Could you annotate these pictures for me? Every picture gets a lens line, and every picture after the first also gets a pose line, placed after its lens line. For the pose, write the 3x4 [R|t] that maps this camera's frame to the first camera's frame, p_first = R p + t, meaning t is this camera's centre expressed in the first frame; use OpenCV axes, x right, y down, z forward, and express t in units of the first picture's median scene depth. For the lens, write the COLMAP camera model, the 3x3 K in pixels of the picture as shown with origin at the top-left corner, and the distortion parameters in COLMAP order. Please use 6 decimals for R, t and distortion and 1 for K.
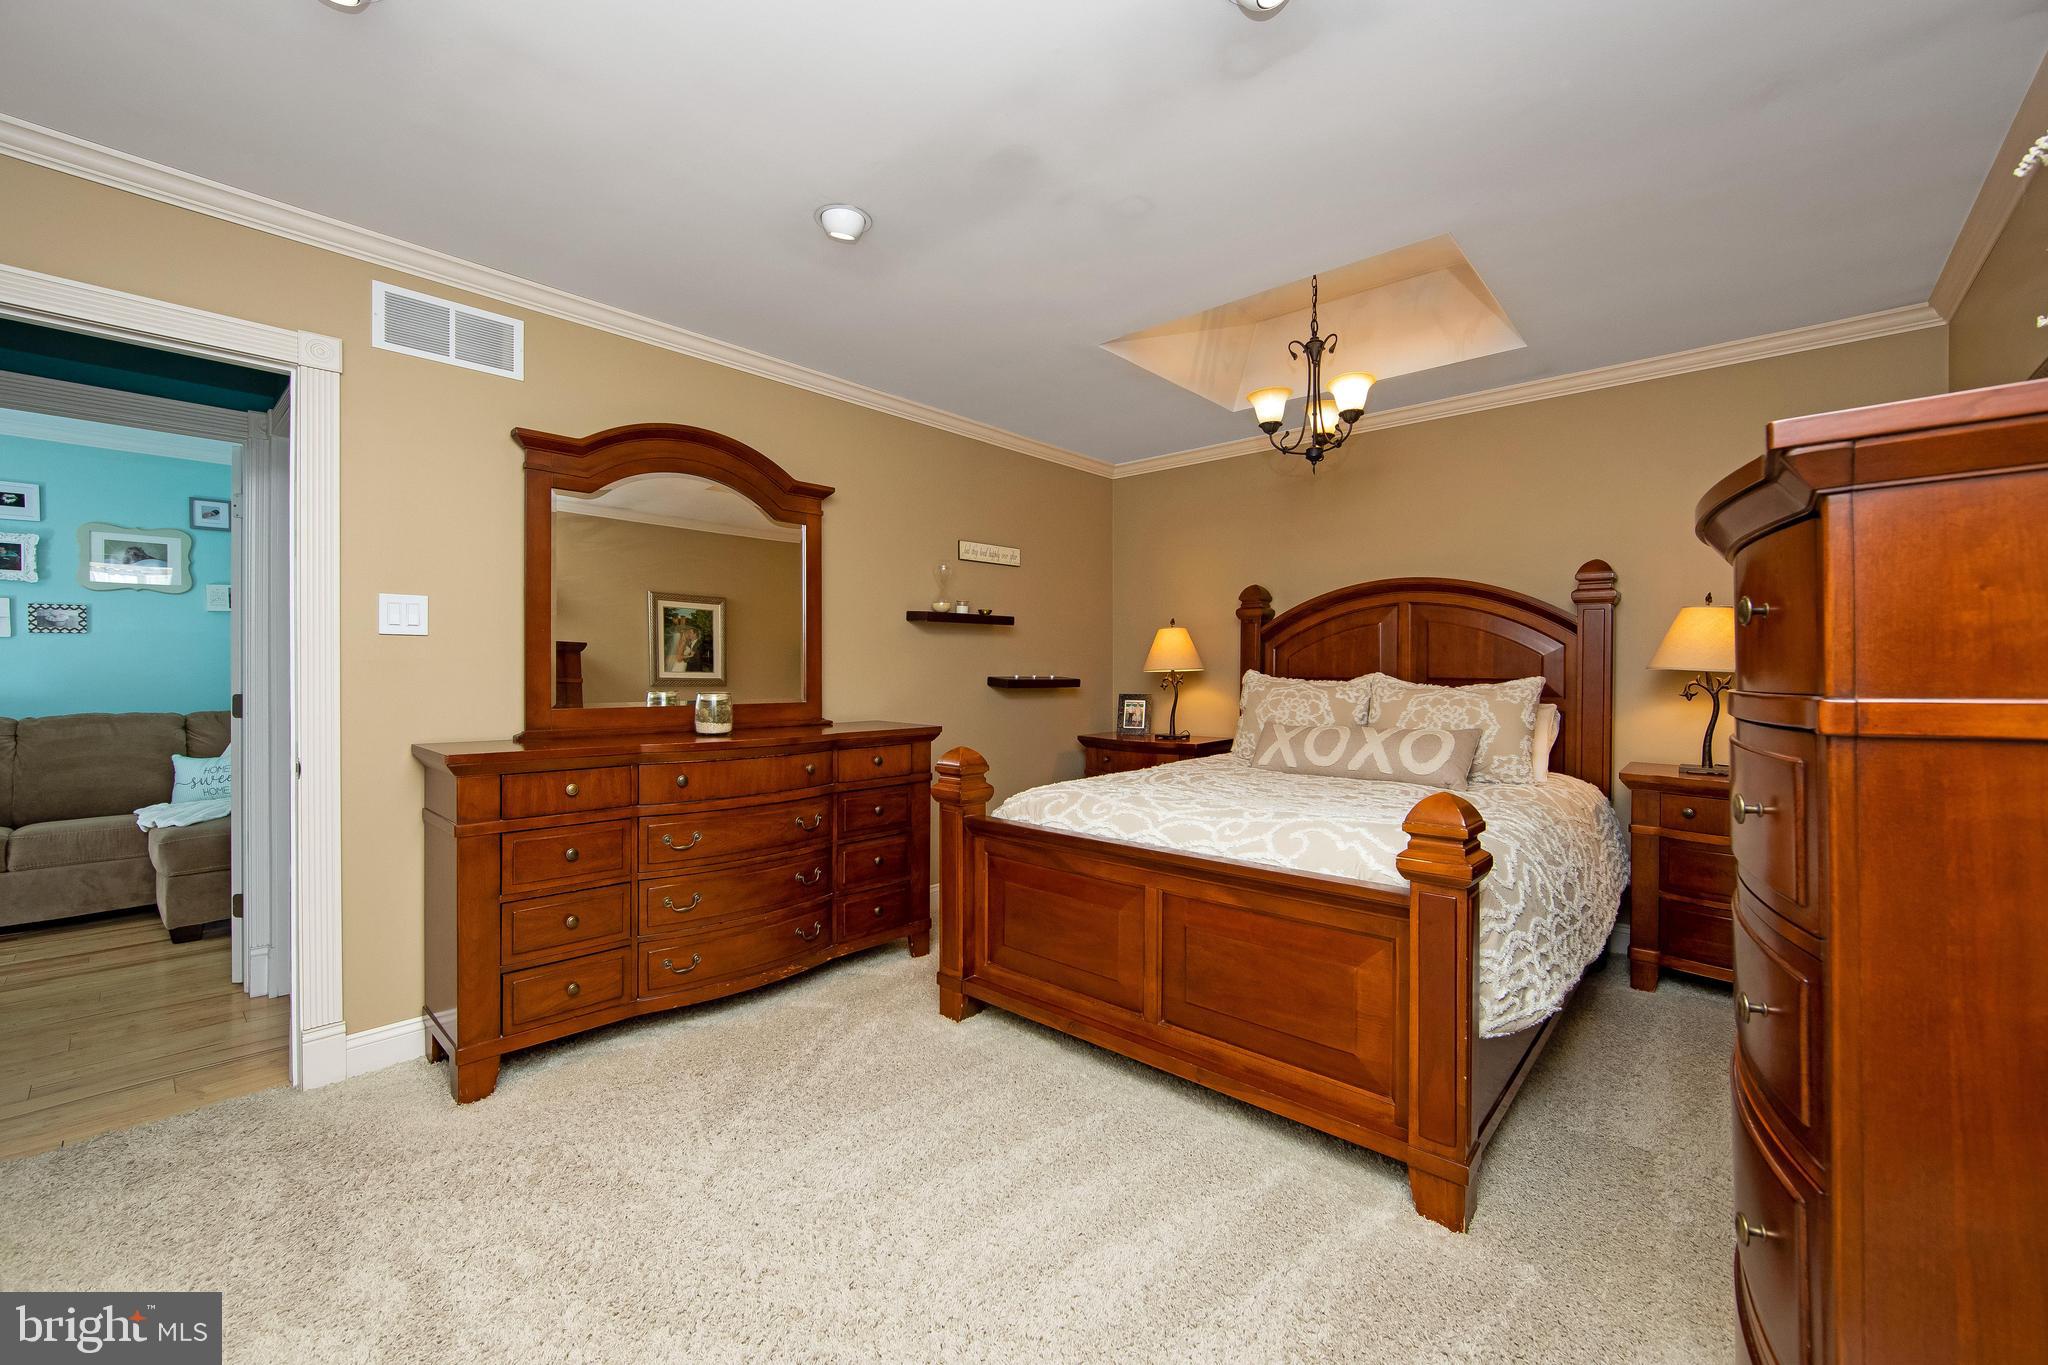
lens RADIAL K [[812.5, 0, 1015.6], [0, 812.5, 668.4], [0, 0, 1]] dist [-0.014242, 0.002887]
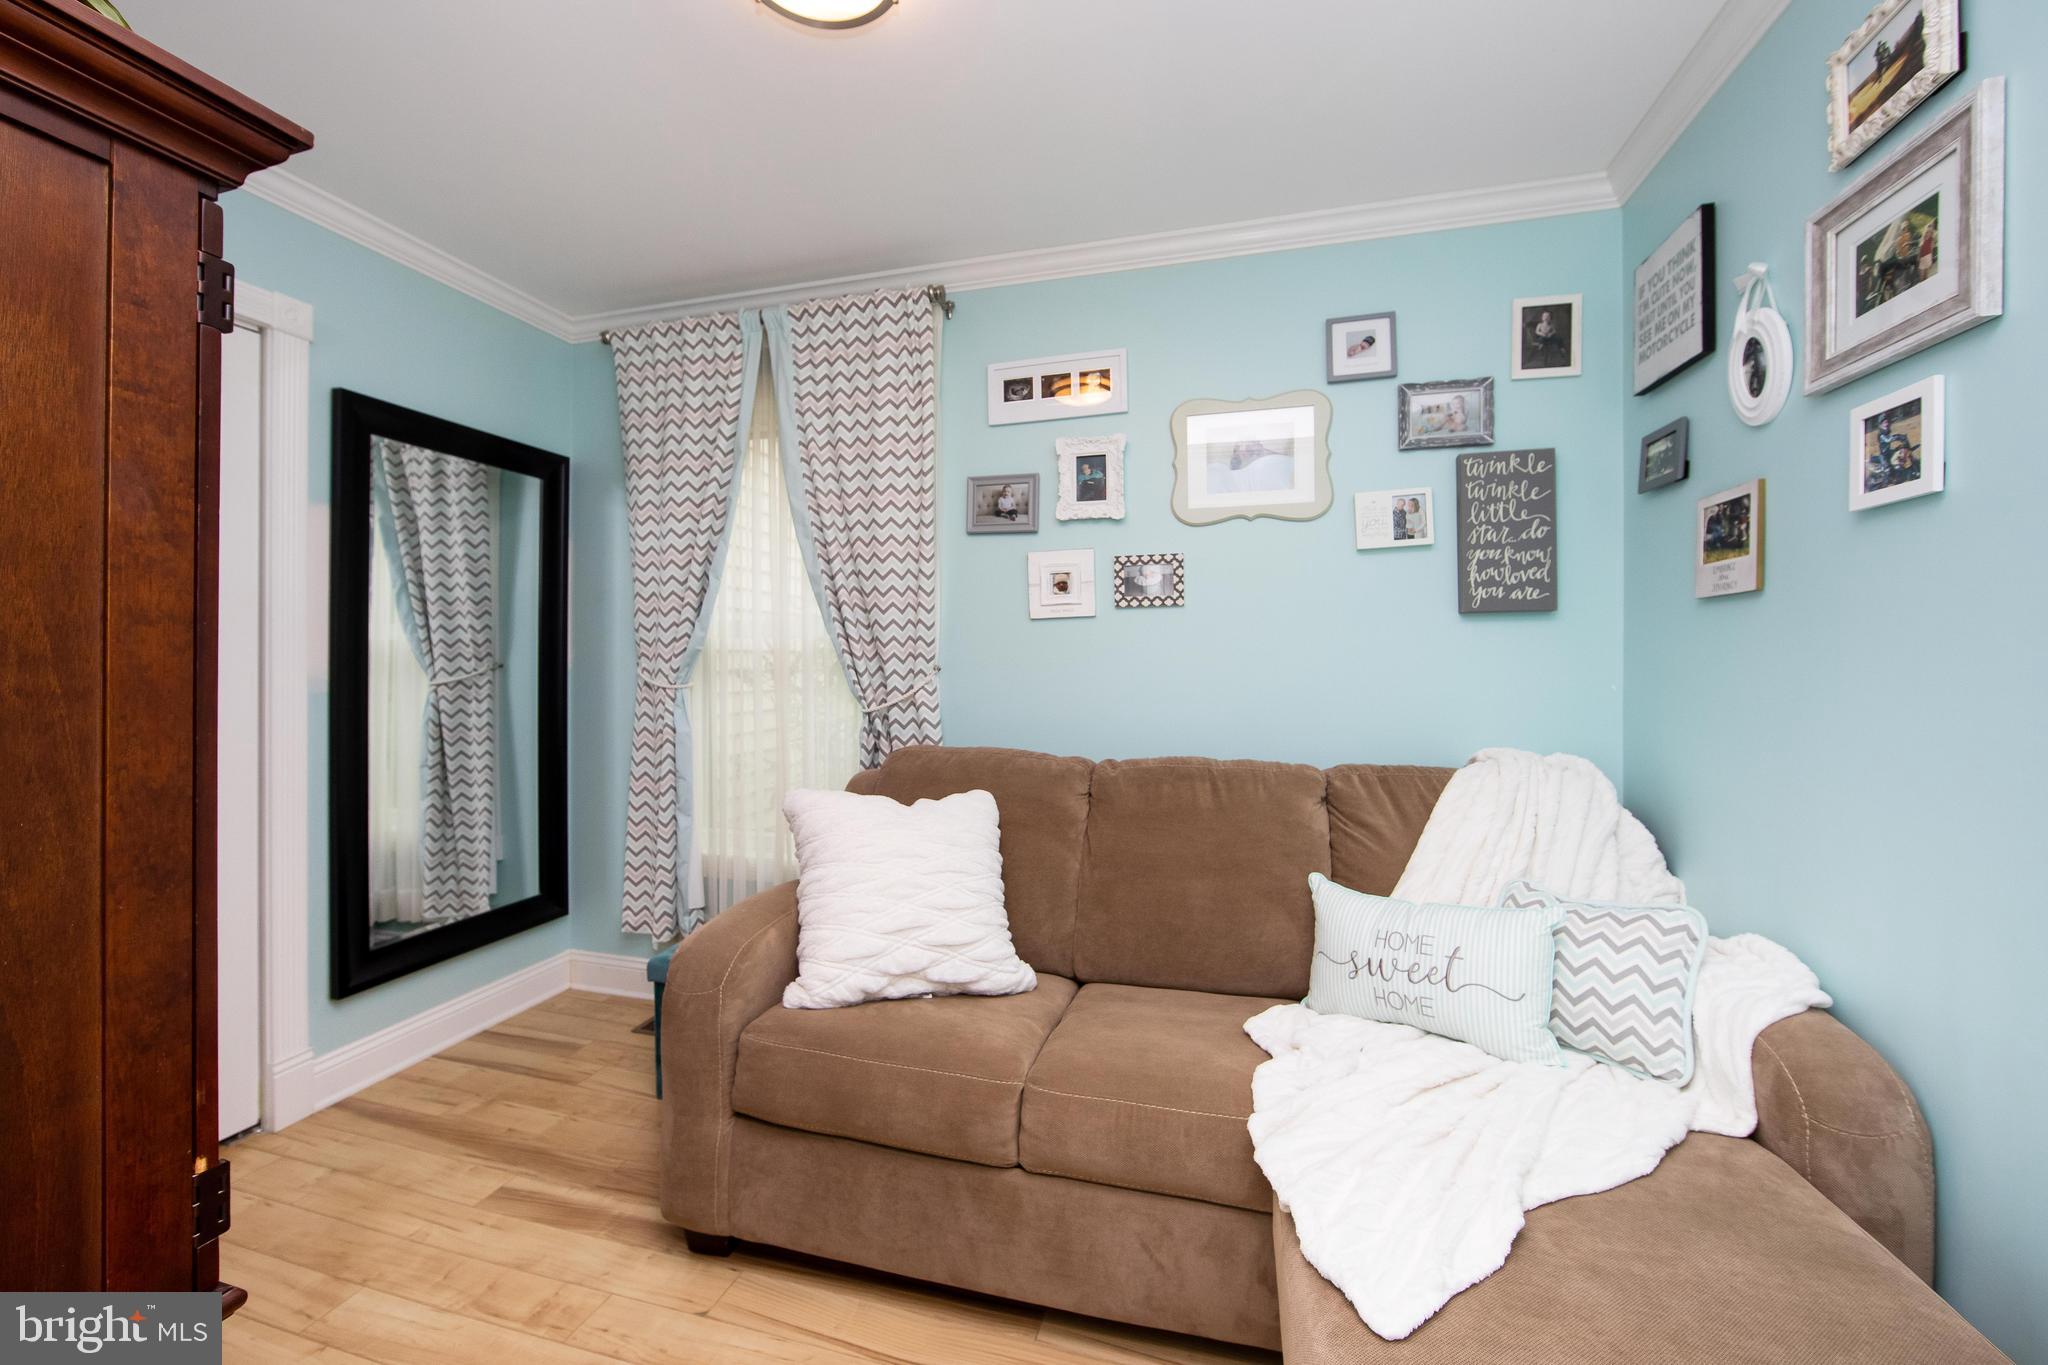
lens RADIAL K [[812.5, 0, 1013.0], [0, 812.5, 669.7], [0, 0, 1]] dist [-0.014242, 0.002887]
pose [[0.458029, 0.005762, -0.888918, -0.741533], [-0.003448, 0.999983, 0.004705, -0.002579], [0.888930, 0.000910, 0.458041, 0.662147]]
